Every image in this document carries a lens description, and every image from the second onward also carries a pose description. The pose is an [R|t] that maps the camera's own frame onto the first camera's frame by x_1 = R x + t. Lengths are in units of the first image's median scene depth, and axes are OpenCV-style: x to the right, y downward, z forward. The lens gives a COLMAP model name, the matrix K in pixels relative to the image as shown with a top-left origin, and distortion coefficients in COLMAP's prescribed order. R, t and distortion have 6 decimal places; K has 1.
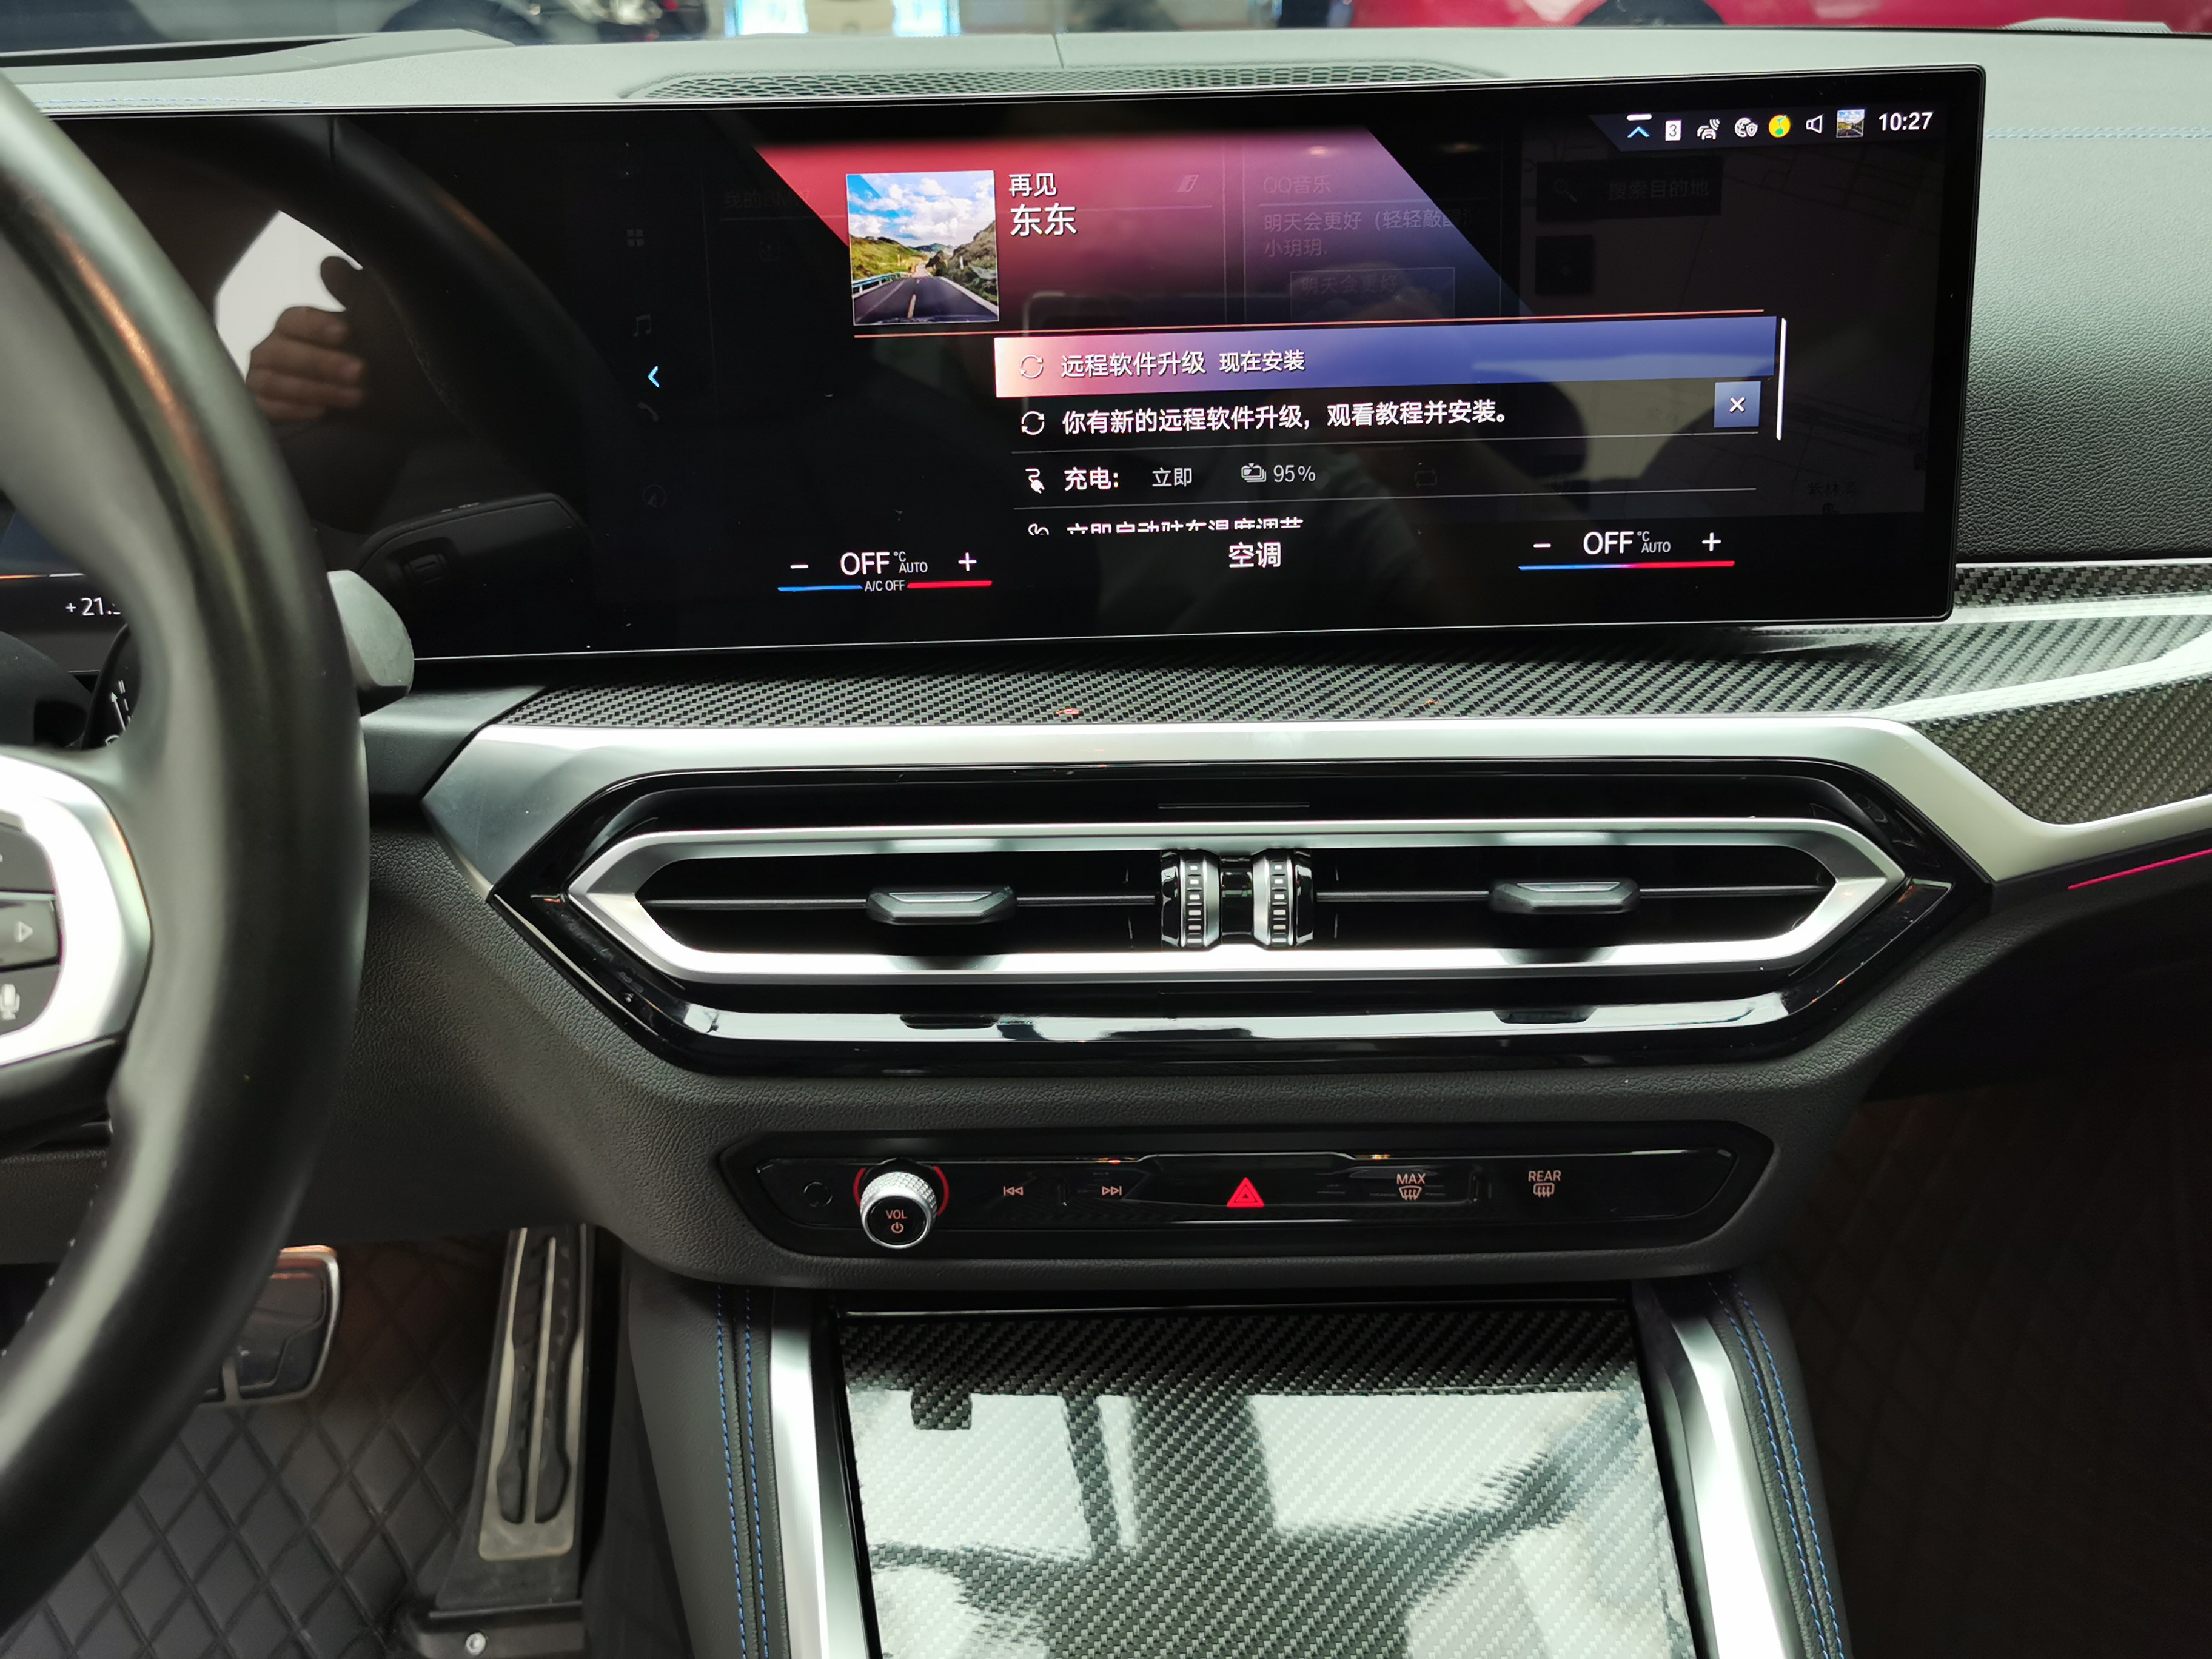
lens RADIAL K [[2190.9, 0, 1106.0], [0, 2190.9, 829.5], [0, 0, 1]] dist [-0.016529, 0.175709]
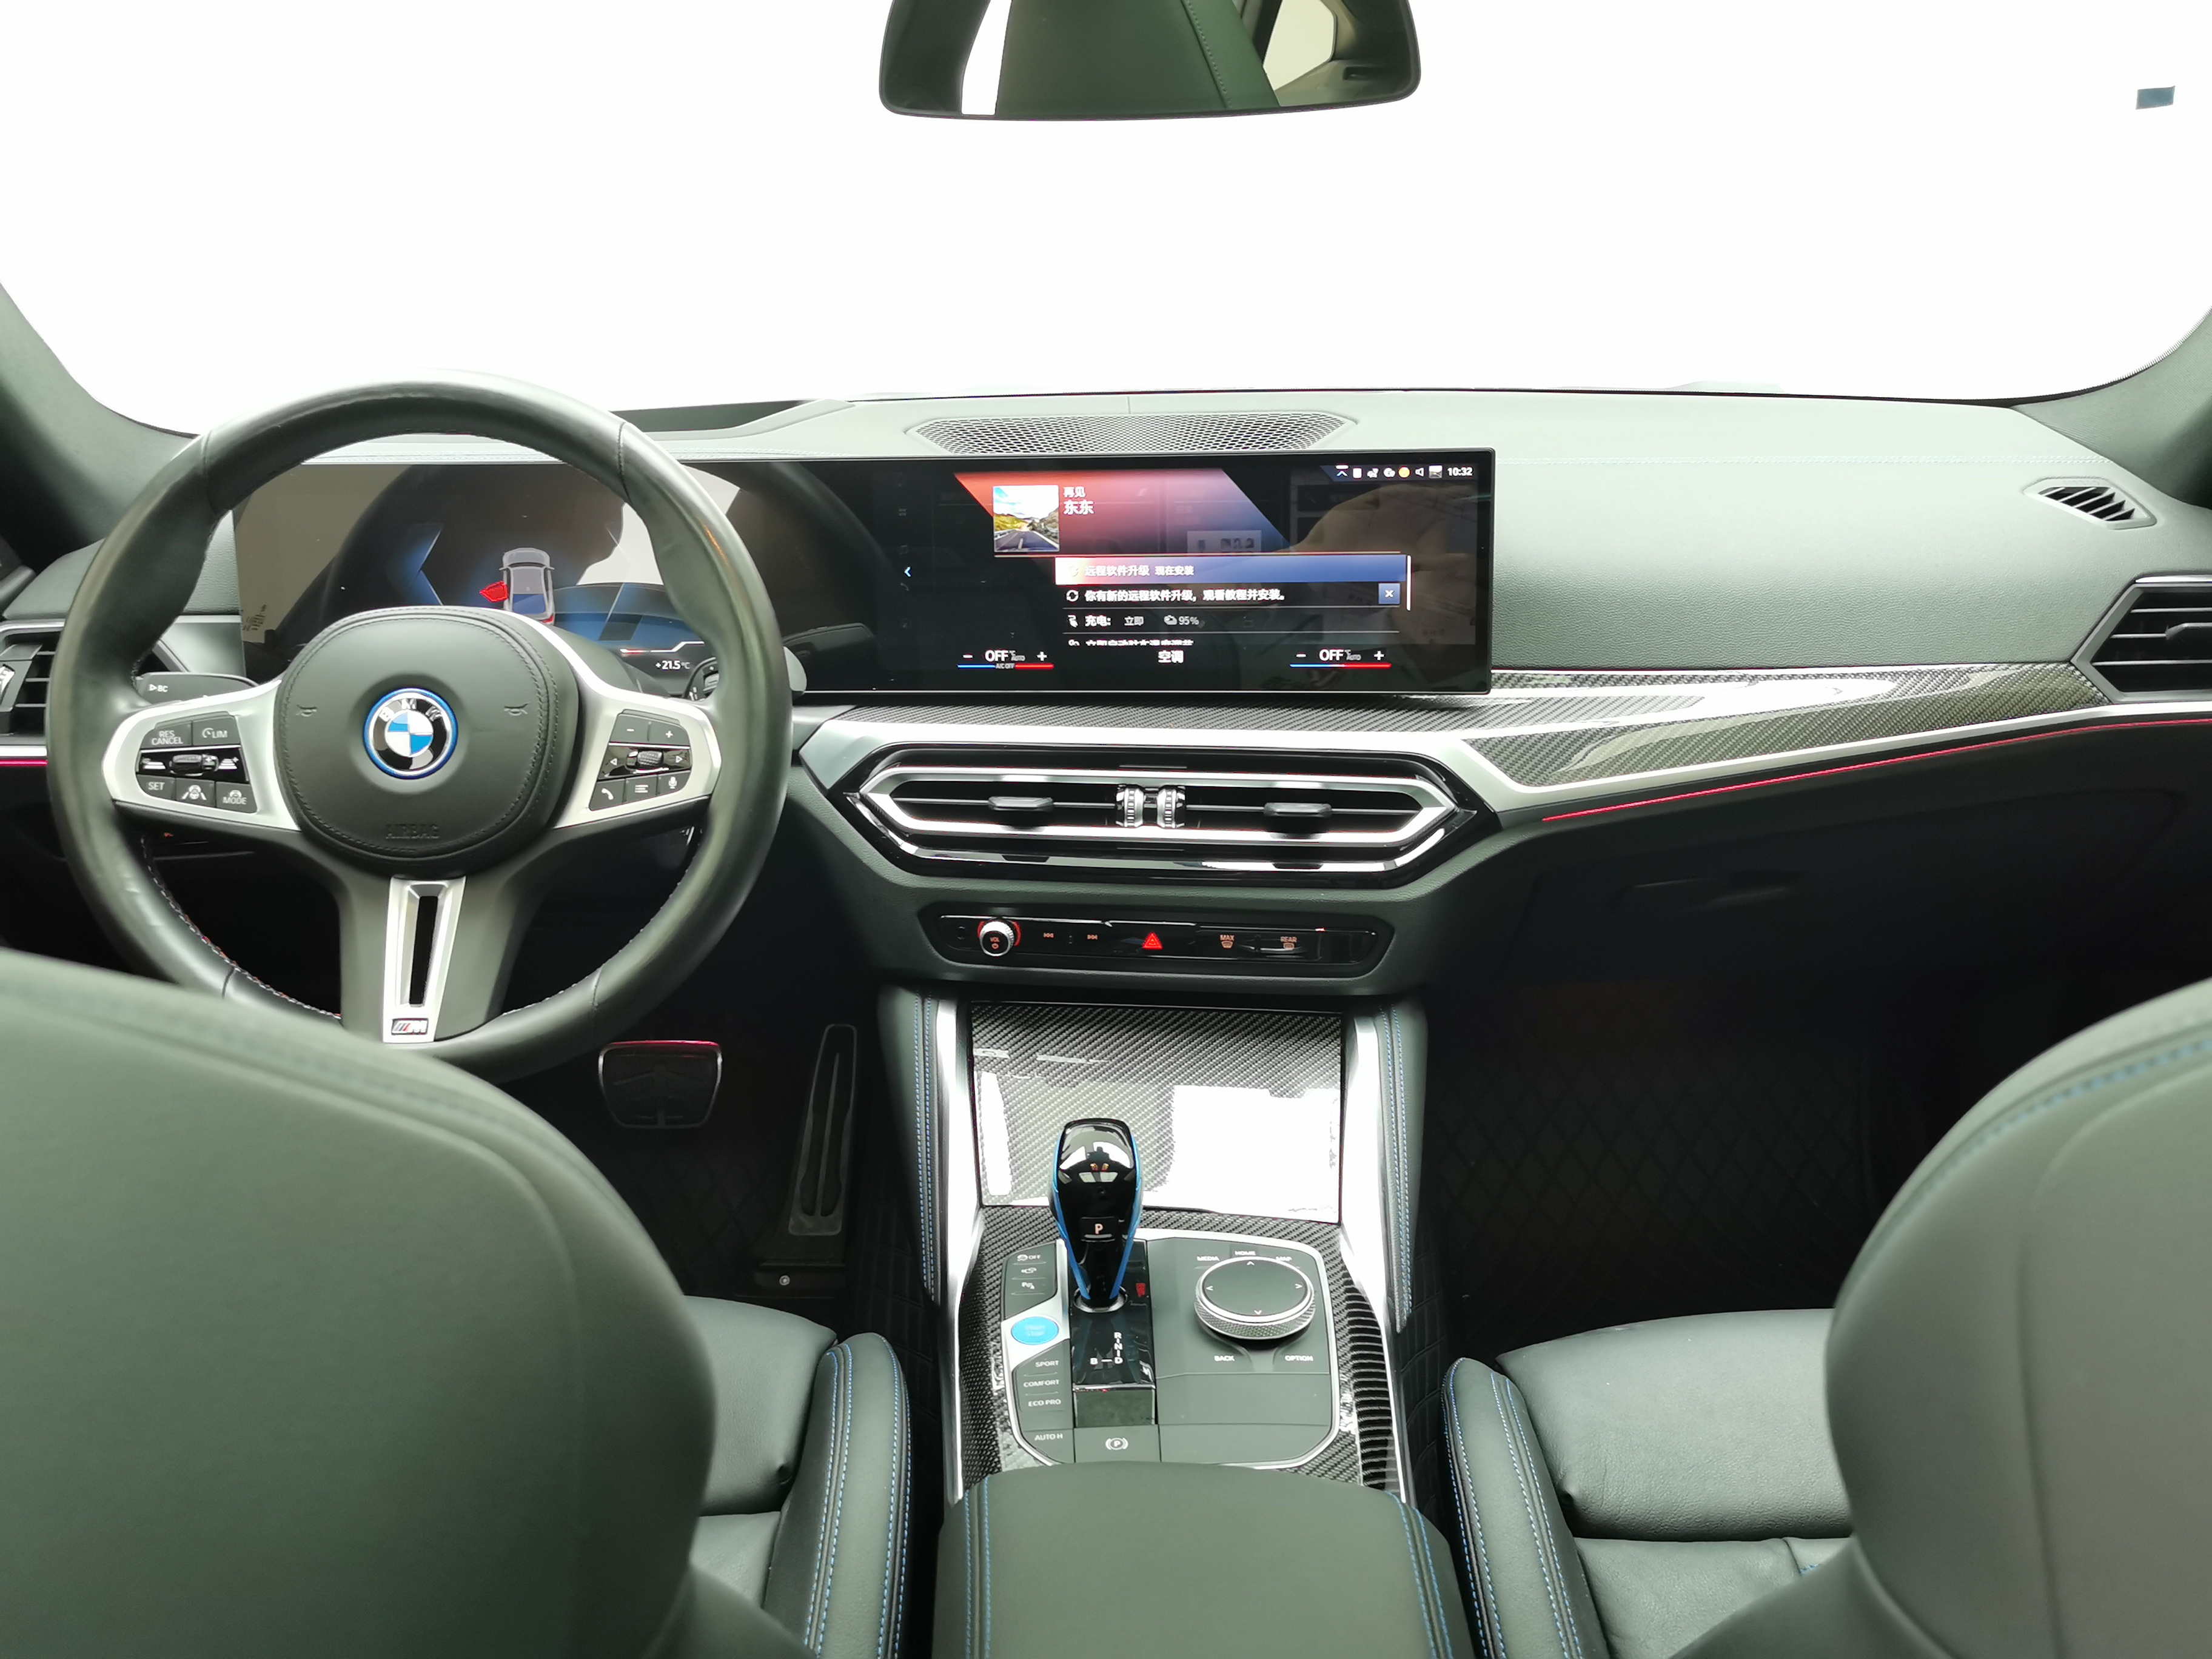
lens RADIAL K [[1867.3, 0, 1106.0], [0, 1867.3, 829.5], [0, 0, 1]] dist [0.041583, -0.000773]
pose [[0.993585, 0.034550, -0.107684, 0.216784], [-0.041265, 0.997299, -0.060768, 0.170363], [0.105294, 0.064822, 0.992326, -0.891221]]
